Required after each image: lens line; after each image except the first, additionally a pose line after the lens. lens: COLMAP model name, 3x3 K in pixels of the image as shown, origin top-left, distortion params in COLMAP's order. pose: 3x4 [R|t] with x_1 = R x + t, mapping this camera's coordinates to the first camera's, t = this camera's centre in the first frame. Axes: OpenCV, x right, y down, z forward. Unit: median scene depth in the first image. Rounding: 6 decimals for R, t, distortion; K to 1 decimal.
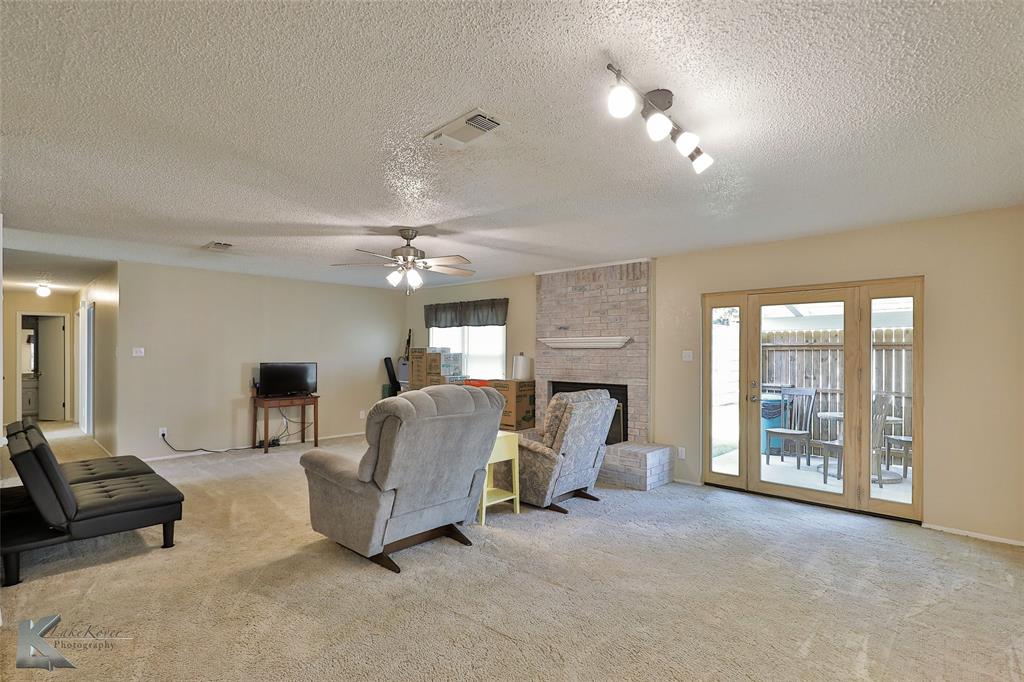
lens RADIAL K [[497.8, 0, 517.4], [0, 497.8, 349.8], [0, 0, 1]] dist [-0.022668, 0.007376]
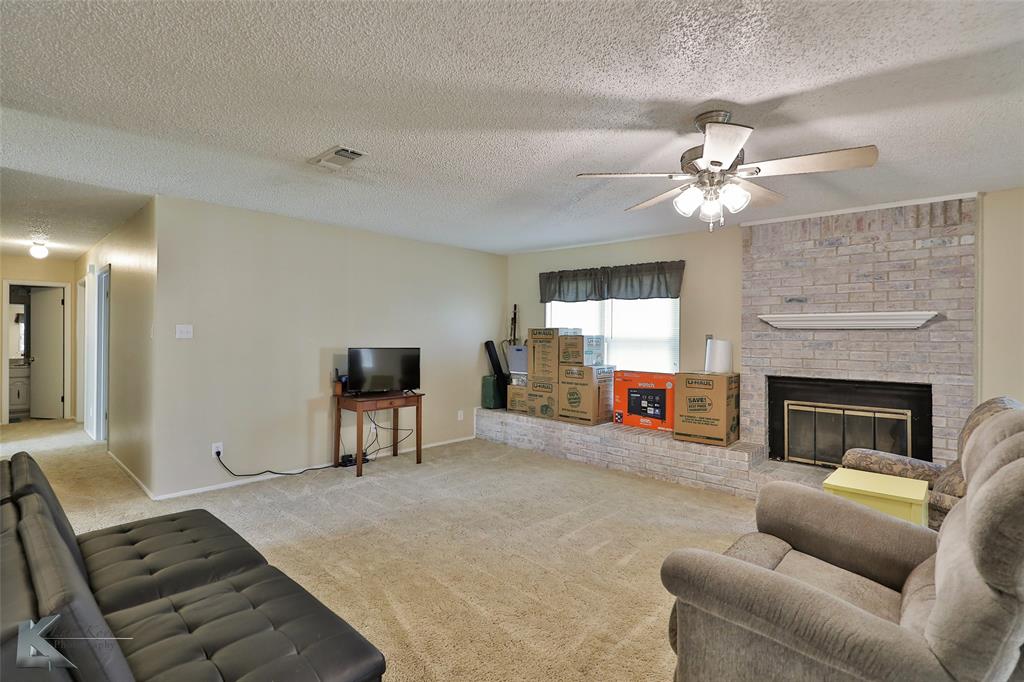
lens RADIAL K [[497.8, 0, 515.7], [0, 497.8, 332.2], [0, 0, 1]] dist [-0.022668, 0.007376]
pose [[0.999933, 0.004503, 0.010680, -0.313461], [-0.004486, 0.999989, -0.001615, 0.004552], [-0.010687, 0.001567, 0.999942, 0.310179]]
